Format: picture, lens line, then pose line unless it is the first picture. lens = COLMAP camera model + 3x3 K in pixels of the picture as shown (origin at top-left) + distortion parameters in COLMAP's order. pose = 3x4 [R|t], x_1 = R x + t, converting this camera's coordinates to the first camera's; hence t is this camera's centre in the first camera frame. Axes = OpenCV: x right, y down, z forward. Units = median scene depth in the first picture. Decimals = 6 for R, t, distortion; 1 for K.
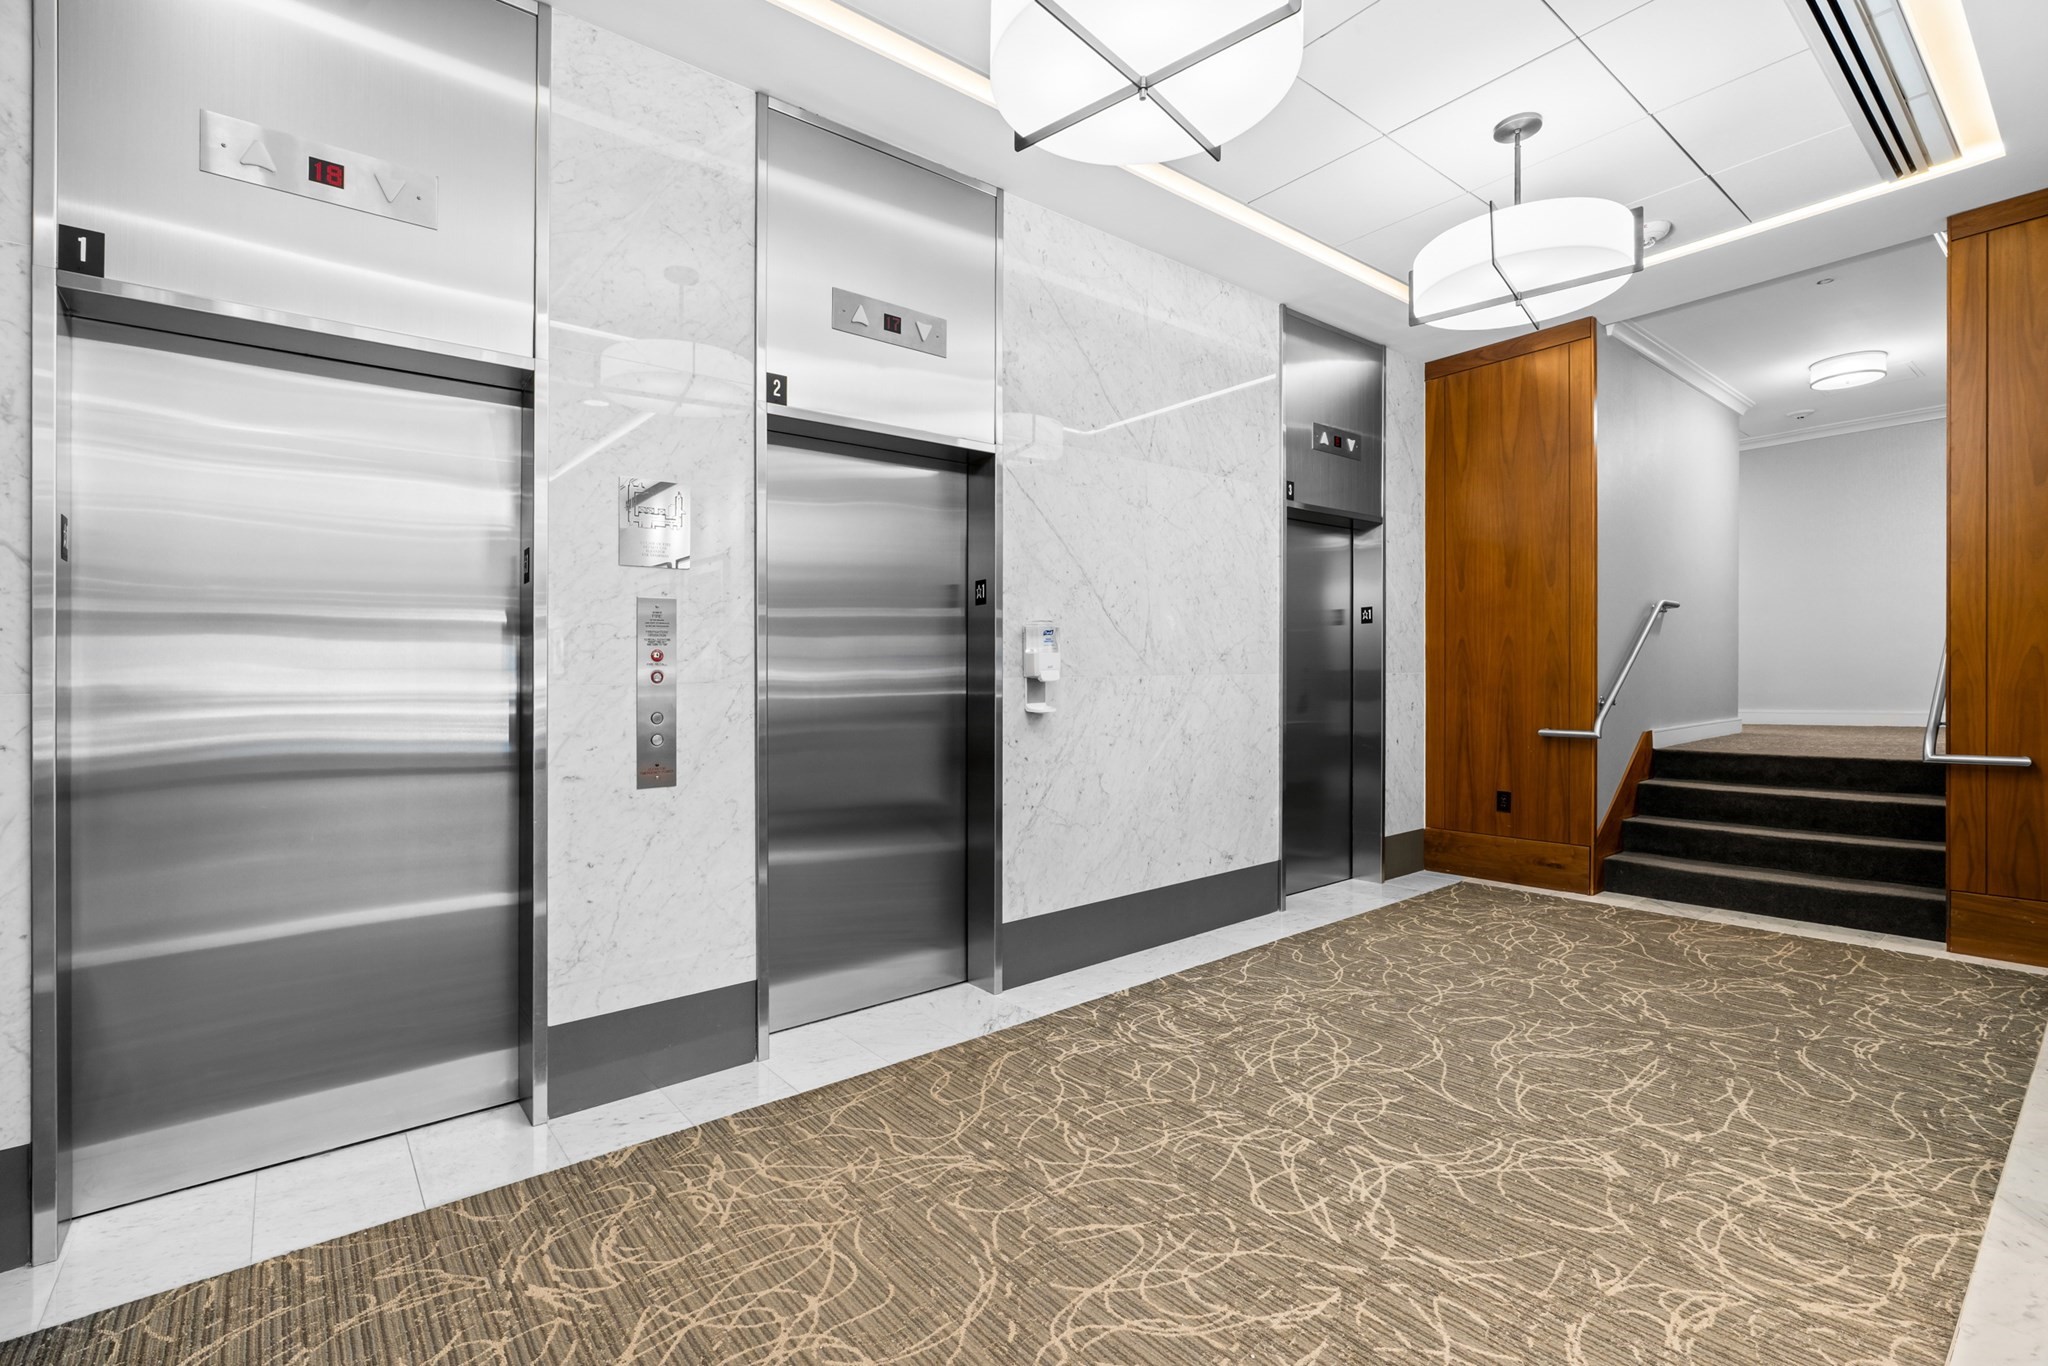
lens RADIAL K [[920.1, 0, 1026.6], [0, 920.1, 668.5], [0, 0, 1]] dist [-0.012486, 0.004764]
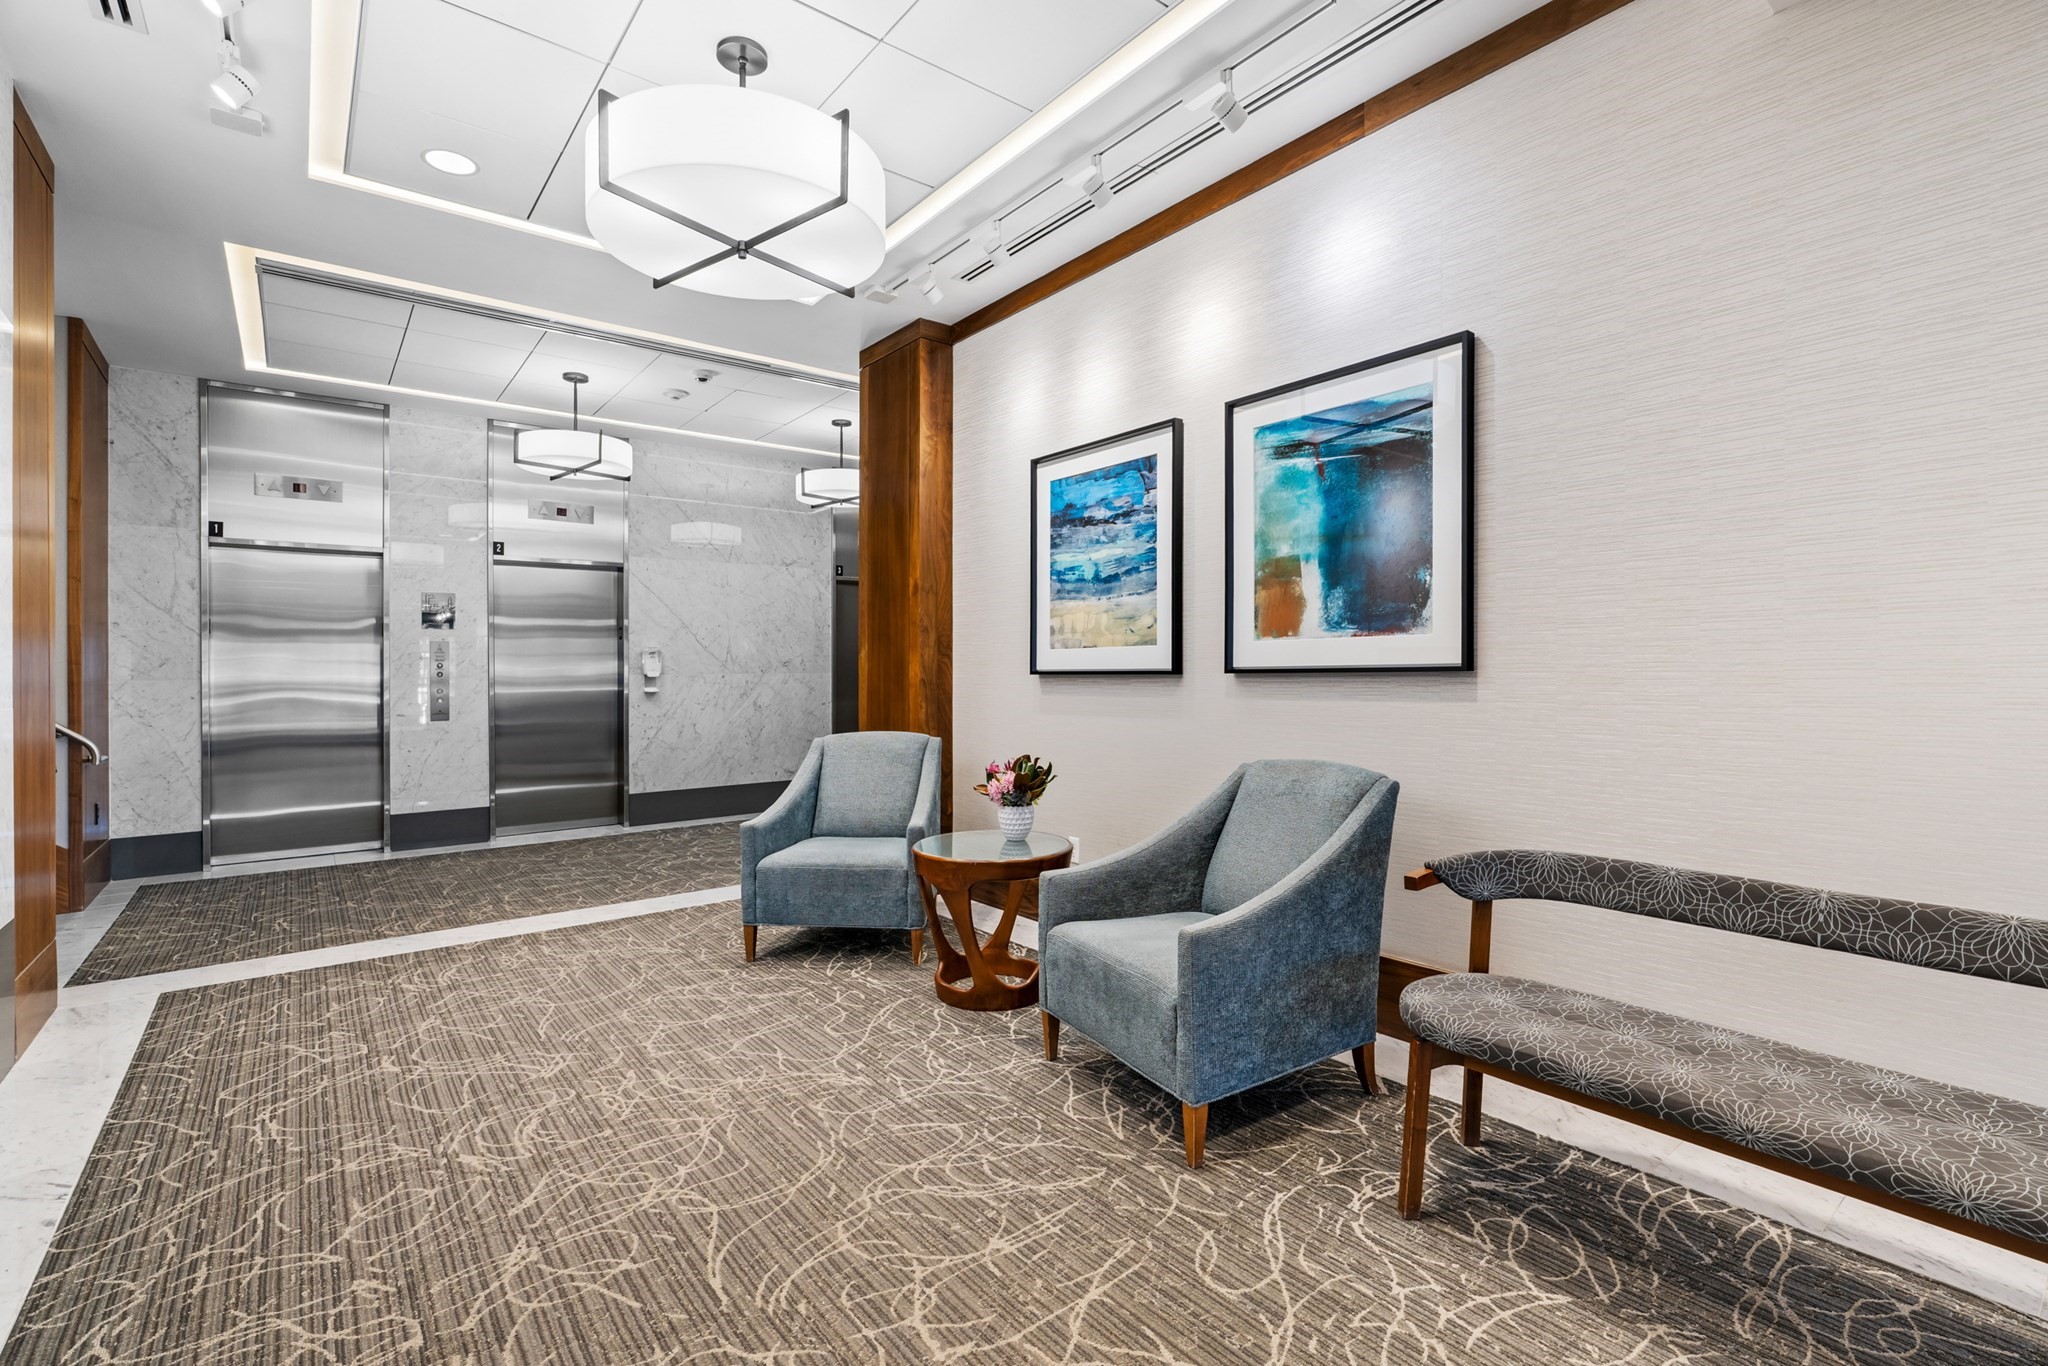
lens RADIAL K [[920.1, 0, 1019.6], [0, 920.1, 677.5], [0, 0, 1]] dist [-0.012486, 0.004764]
pose [[0.999868, 0.004299, -0.015680, 0.941963], [-0.004029, 0.999844, 0.017218, -0.025341], [0.015751, -0.017153, 0.999729, -1.122488]]
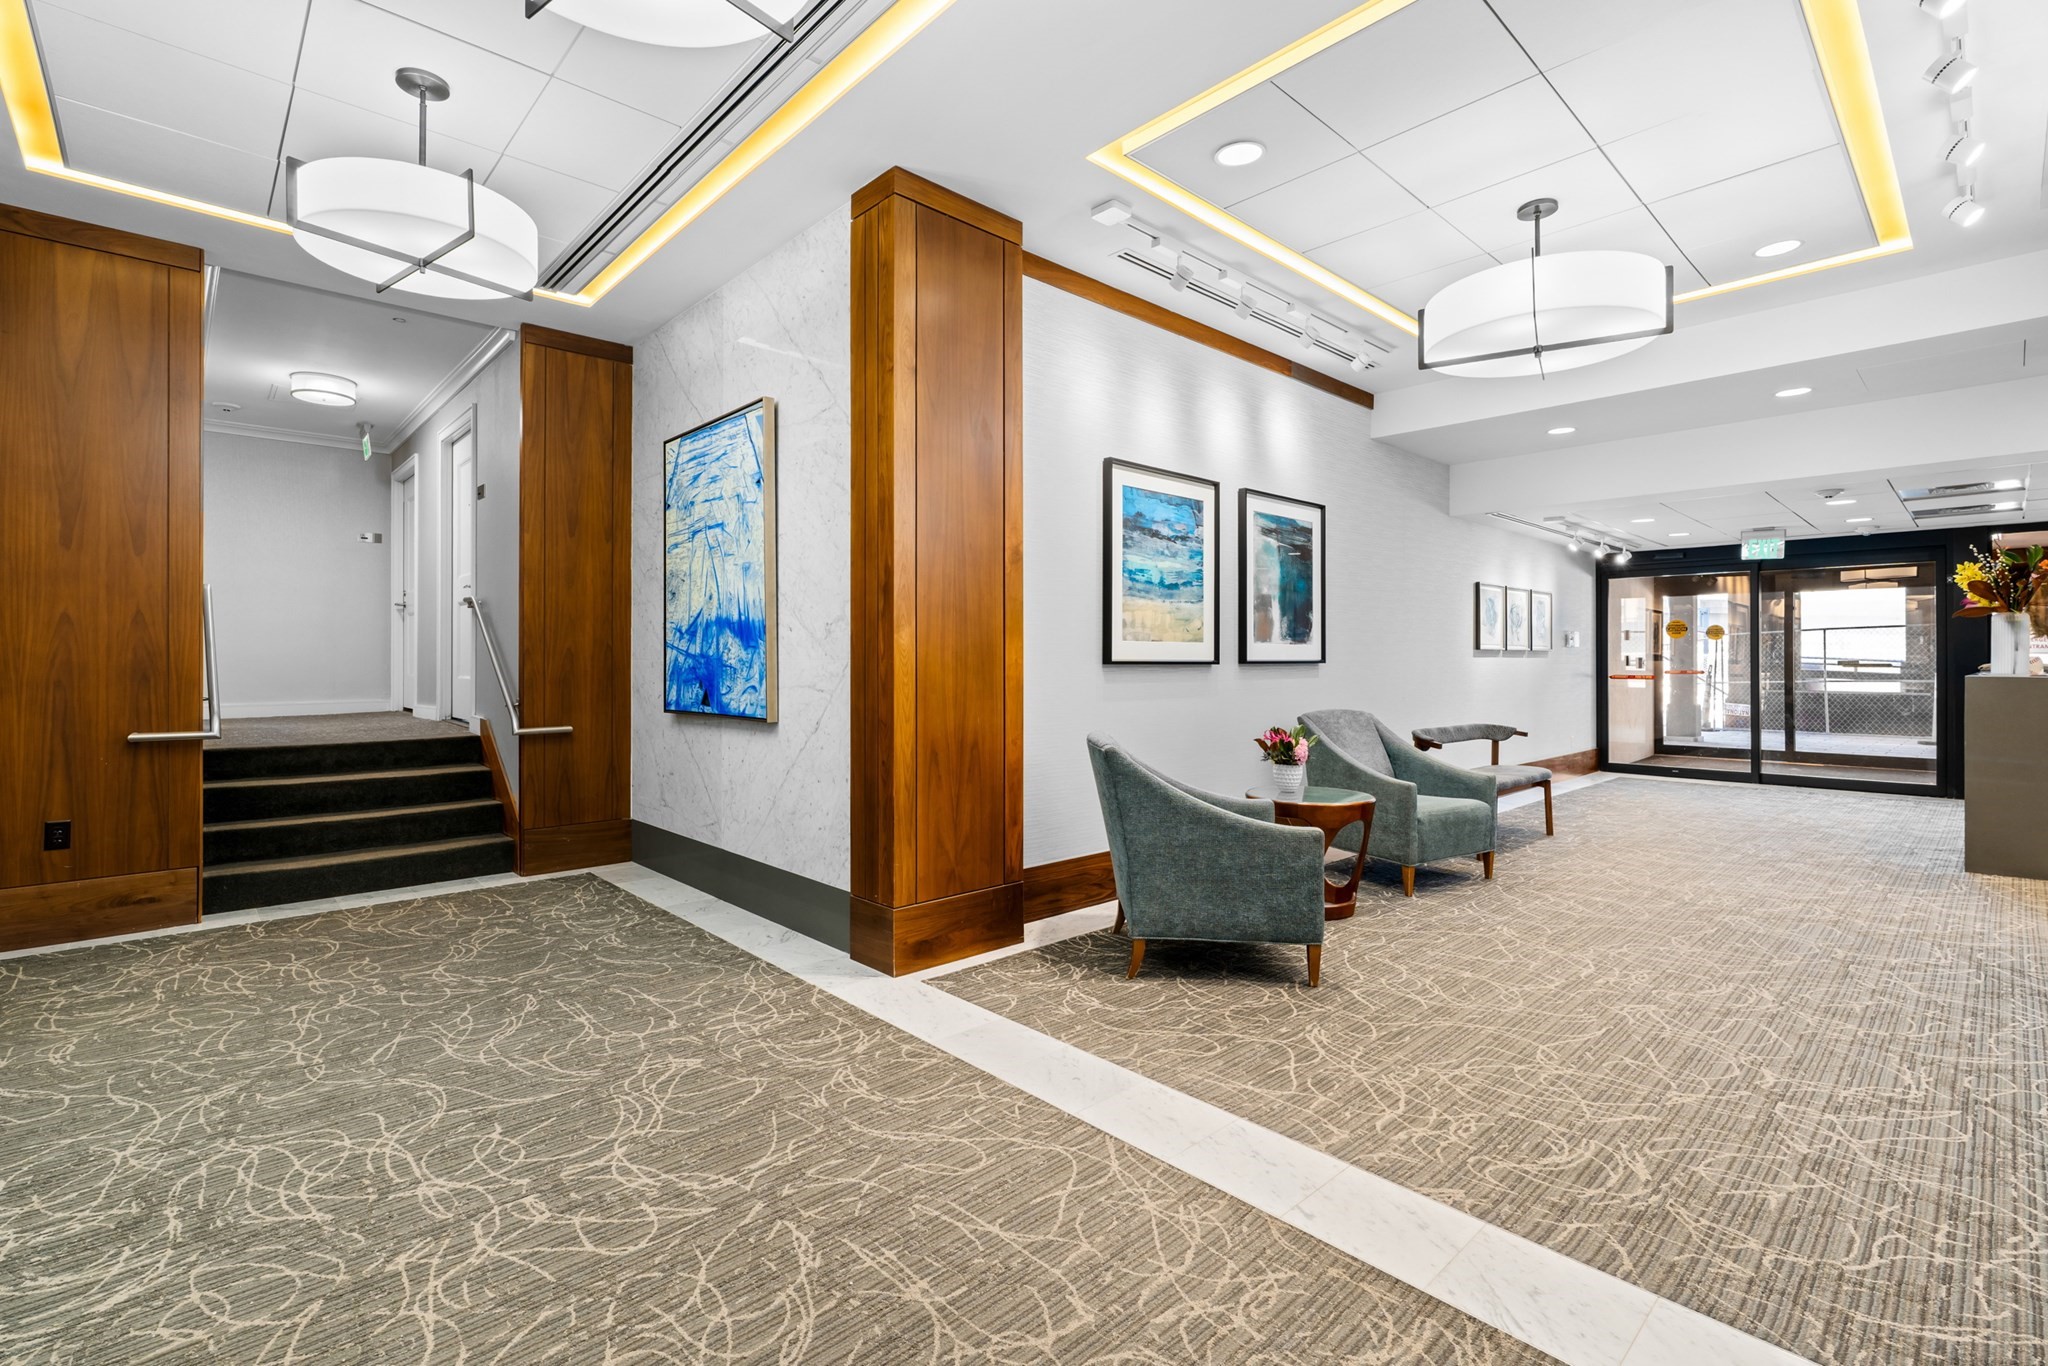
lens RADIAL K [[920.1, 0, 1009.1], [0, 920.1, 669.3], [0, 0, 1]] dist [-0.012486, 0.004764]
pose [[-0.057022, 0.004746, 0.998362, -0.424320], [-0.009941, 0.999936, -0.005321, 0.009698], [-0.998323, -0.010228, -0.056972, 0.432904]]
